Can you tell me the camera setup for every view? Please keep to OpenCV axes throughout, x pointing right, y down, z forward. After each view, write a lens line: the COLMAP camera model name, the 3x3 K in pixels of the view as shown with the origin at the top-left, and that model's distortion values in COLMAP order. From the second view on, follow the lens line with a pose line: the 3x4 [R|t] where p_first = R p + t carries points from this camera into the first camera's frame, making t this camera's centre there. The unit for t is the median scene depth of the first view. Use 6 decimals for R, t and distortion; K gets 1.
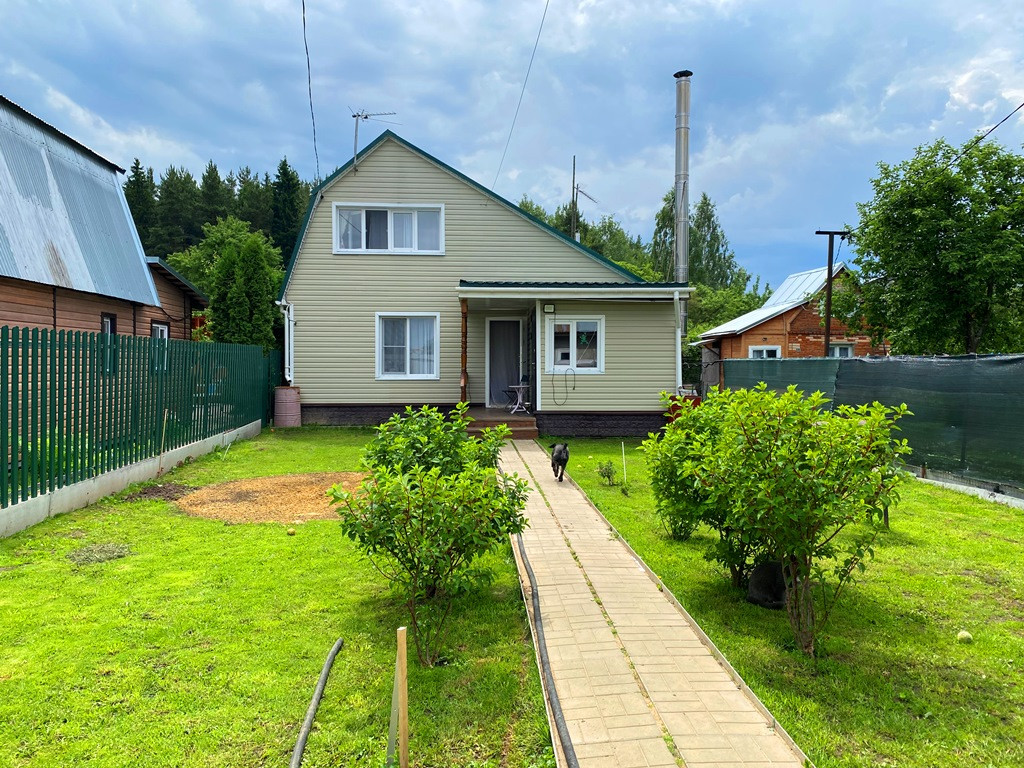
lens RADIAL K [[774.2, 0, 511.2], [0, 774.2, 381.9], [0, 0, 1]] dist [0.015210, -0.000508]
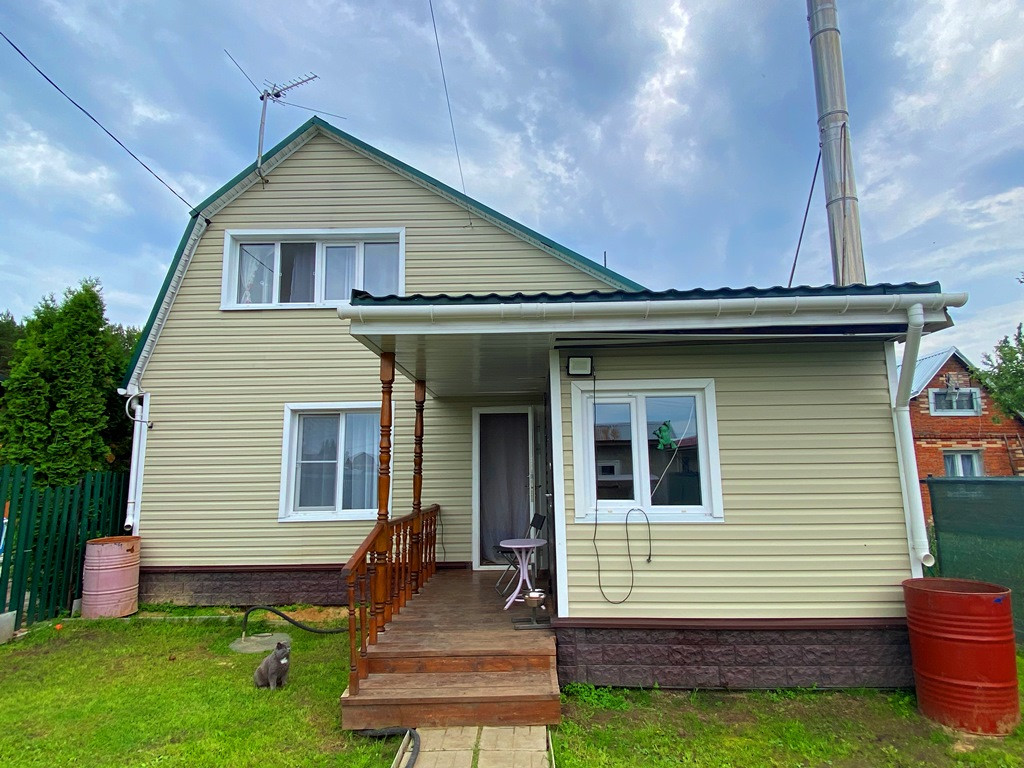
lens RADIAL K [[571.8, 0, 508.9], [0, 571.8, 384.9], [0, 0, 1]] dist [0.027425, -0.000227]
pose [[0.996411, -0.027011, -0.080226, 0.029759], [0.012435, 0.984150, -0.176902, -0.024617], [0.083733, 0.175269, 0.980953, 0.584460]]
